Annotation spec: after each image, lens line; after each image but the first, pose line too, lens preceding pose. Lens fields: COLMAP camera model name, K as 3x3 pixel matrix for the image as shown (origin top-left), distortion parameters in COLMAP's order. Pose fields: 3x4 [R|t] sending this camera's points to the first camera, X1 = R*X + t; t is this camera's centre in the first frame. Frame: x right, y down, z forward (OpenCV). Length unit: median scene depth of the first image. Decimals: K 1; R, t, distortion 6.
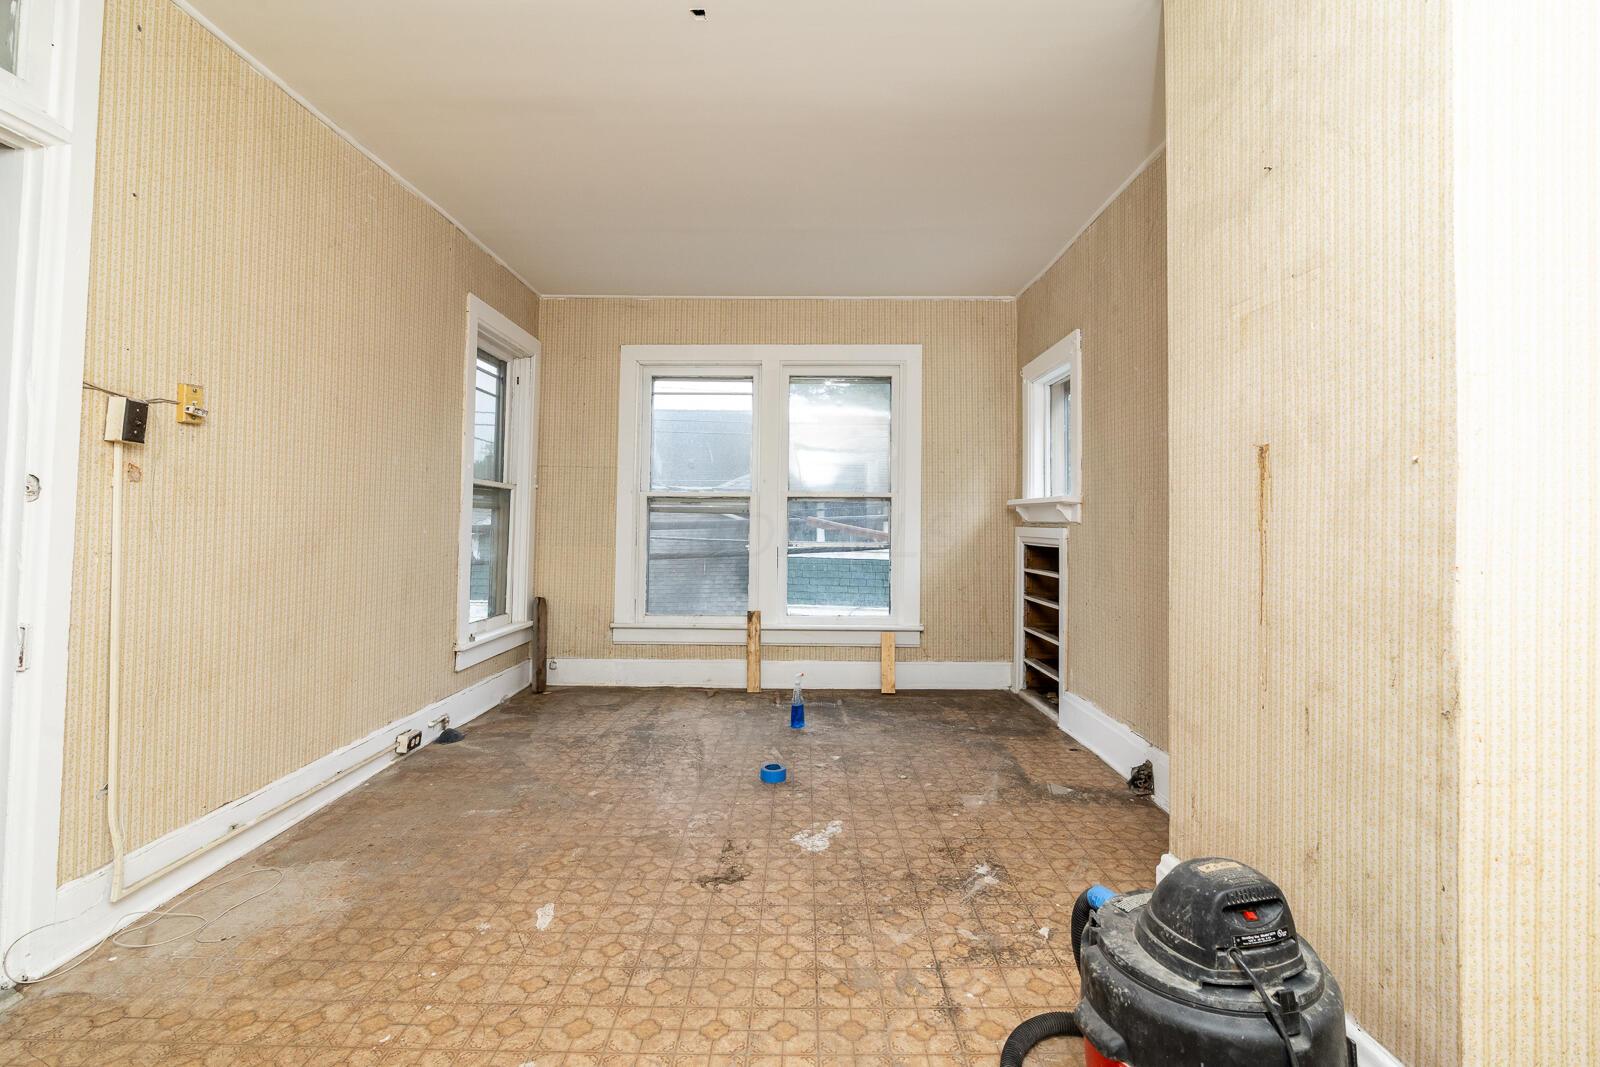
lens RADIAL K [[757.2, 0, 797.2], [0, 757.2, 518.3], [0, 0, 1]] dist [-0.000601, 0.001143]
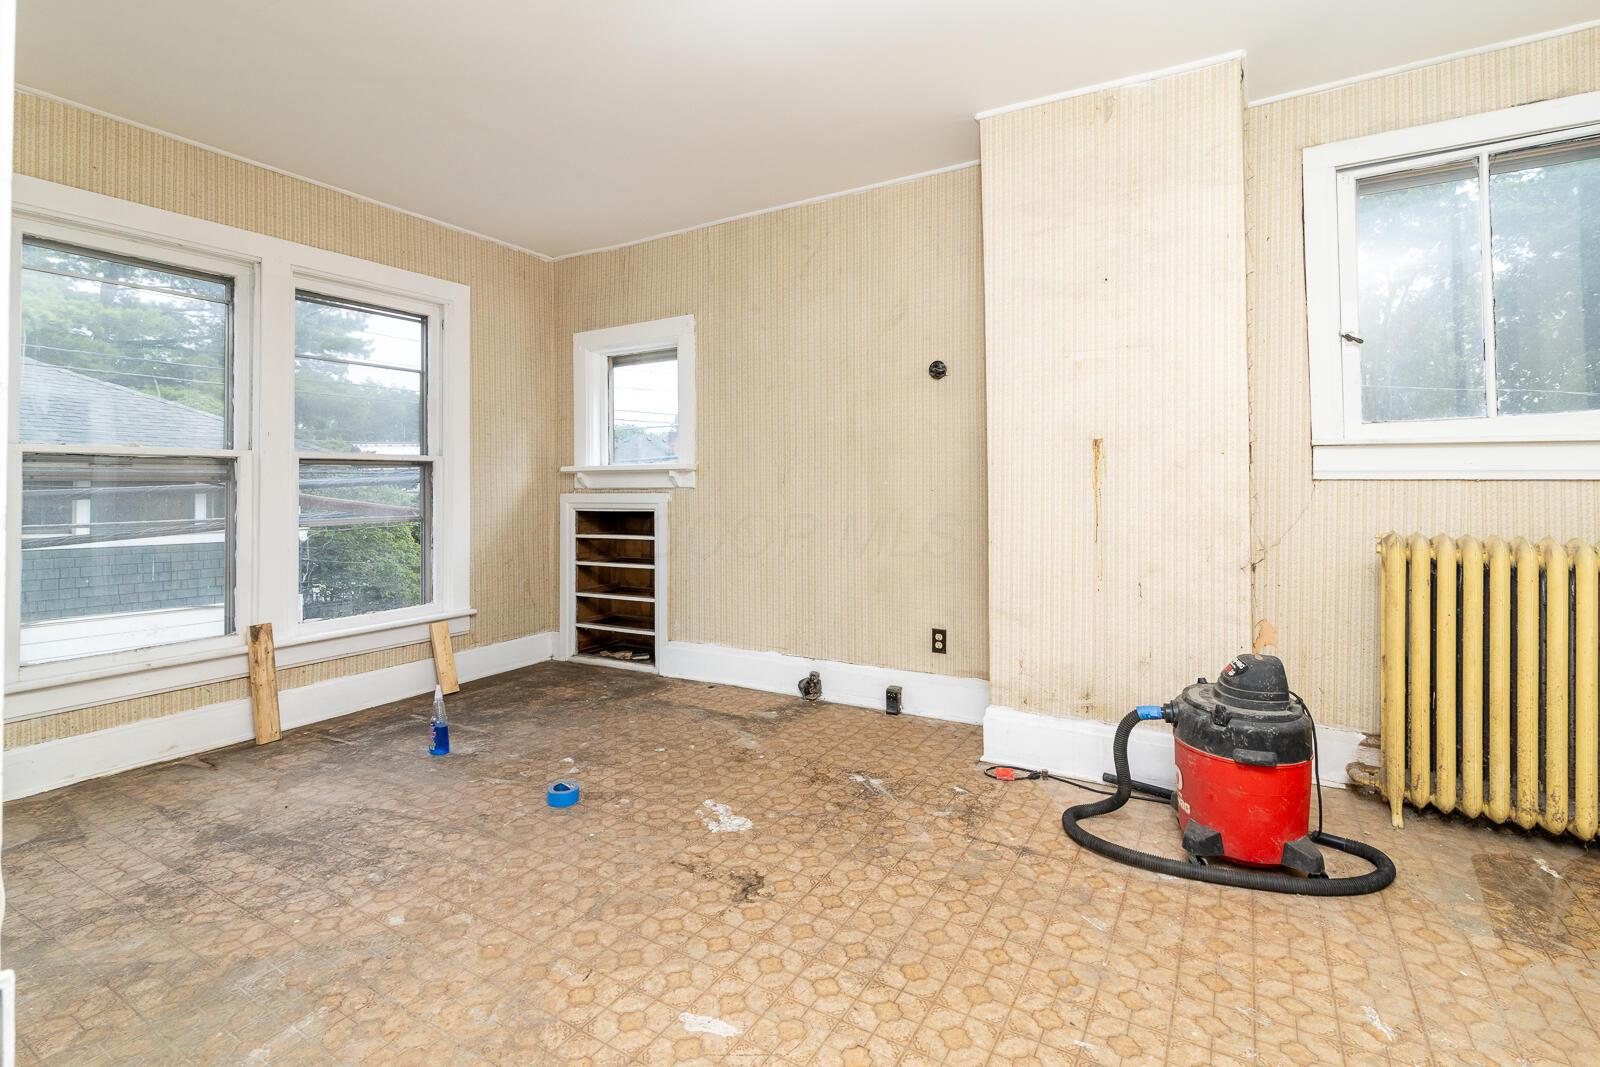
lens RADIAL K [[757.2, 0, 771.3], [0, 757.2, 502.5], [0, 0, 1]] dist [-0.000601, 0.001143]
pose [[0.500795, -0.031346, 0.864998, -0.744636], [0.010394, 0.999490, 0.030203, -0.007036], [-0.865504, -0.006135, 0.500865, 0.463364]]
